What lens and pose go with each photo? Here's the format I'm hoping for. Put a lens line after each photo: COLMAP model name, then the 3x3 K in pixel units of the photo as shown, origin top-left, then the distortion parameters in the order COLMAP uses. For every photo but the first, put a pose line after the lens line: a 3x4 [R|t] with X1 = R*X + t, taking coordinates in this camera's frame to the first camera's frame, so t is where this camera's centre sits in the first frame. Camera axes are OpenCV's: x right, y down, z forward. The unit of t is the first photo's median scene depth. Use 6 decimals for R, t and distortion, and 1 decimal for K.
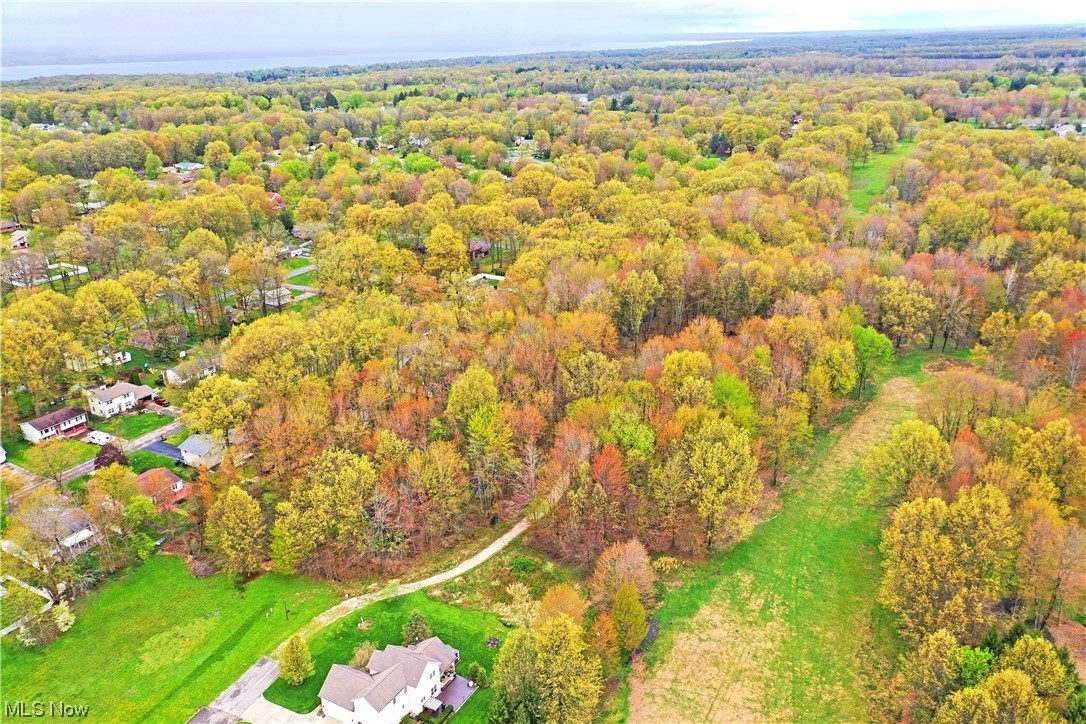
lens RADIAL K [[865.4, 0, 539.4], [0, 865.4, 358.8], [0, 0, 1]] dist [0.022381, -0.006574]
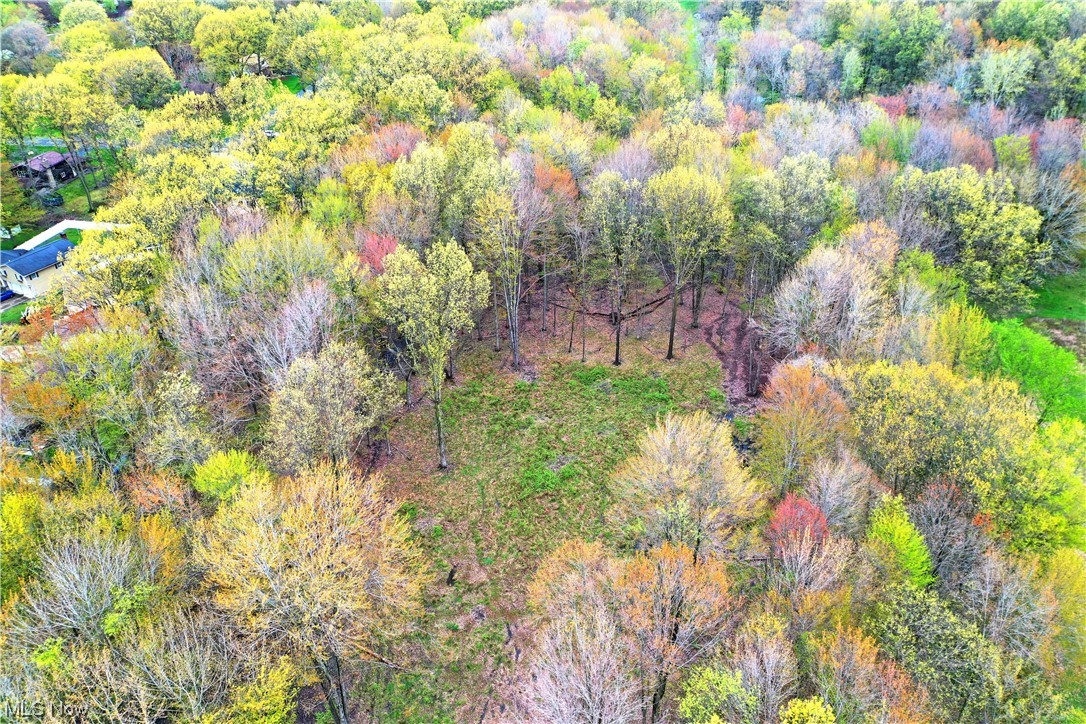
lens RADIAL K [[864.5, 0, 540.3], [0, 864.5, 362.4], [0, 0, 1]] dist [0.015755, -0.001167]
pose [[0.944533, -0.183268, 0.272527, 0.041761], [0.129808, 0.970578, 0.202799, -0.092115], [-0.301676, -0.156174, 0.940533, 0.482300]]
